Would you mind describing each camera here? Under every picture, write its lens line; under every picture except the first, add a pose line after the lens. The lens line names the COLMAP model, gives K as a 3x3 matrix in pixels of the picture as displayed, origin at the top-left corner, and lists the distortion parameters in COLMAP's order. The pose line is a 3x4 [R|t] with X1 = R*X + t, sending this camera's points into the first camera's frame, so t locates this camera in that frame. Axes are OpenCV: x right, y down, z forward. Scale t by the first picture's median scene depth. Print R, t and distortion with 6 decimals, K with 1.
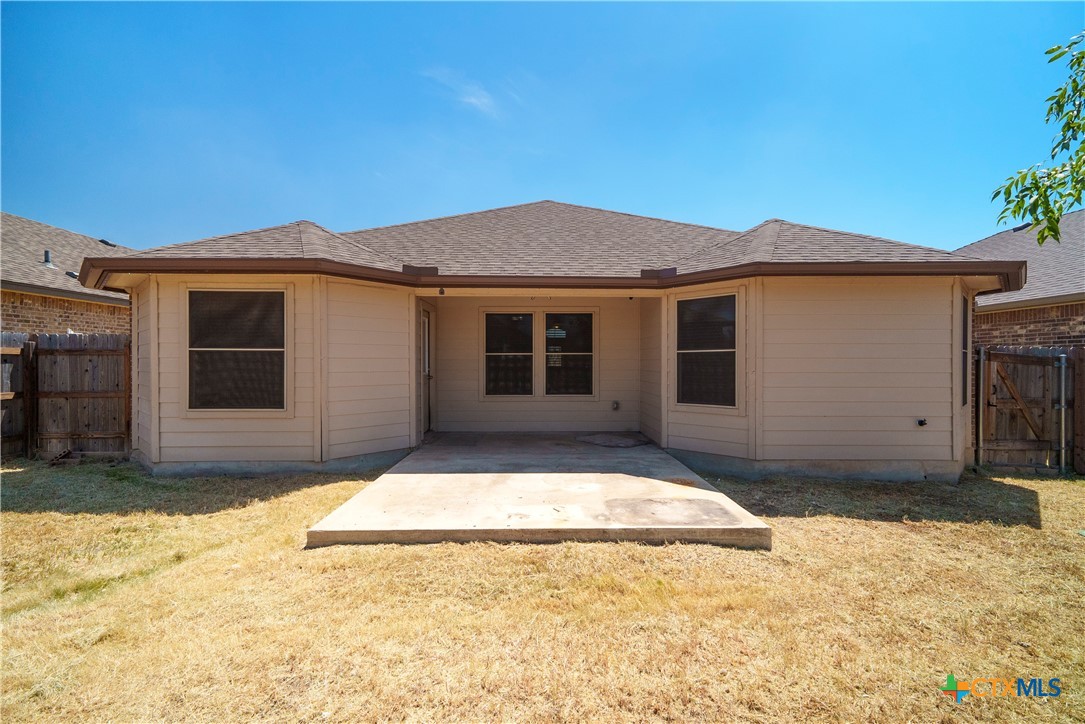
lens RADIAL K [[492.9, 0, 538.9], [0, 492.9, 363.5], [0, 0, 1]] dist [0.019818, -0.000730]
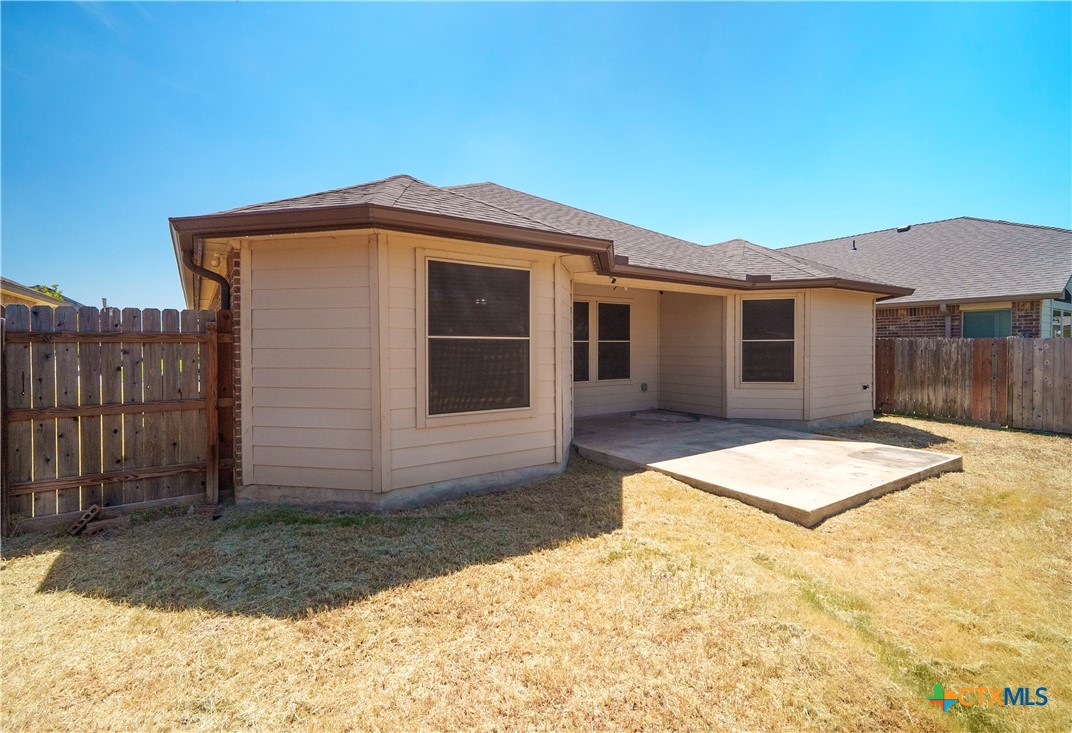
lens RADIAL K [[499.3, 0, 530.8], [0, 499.3, 358.6], [0, 0, 1]] dist [0.021050, 0.000389]
pose [[0.831348, -0.016847, 0.555497, -0.899910], [0.003448, 0.999678, 0.025157, -0.012962], [-0.555742, -0.018999, 0.831138, 0.248924]]
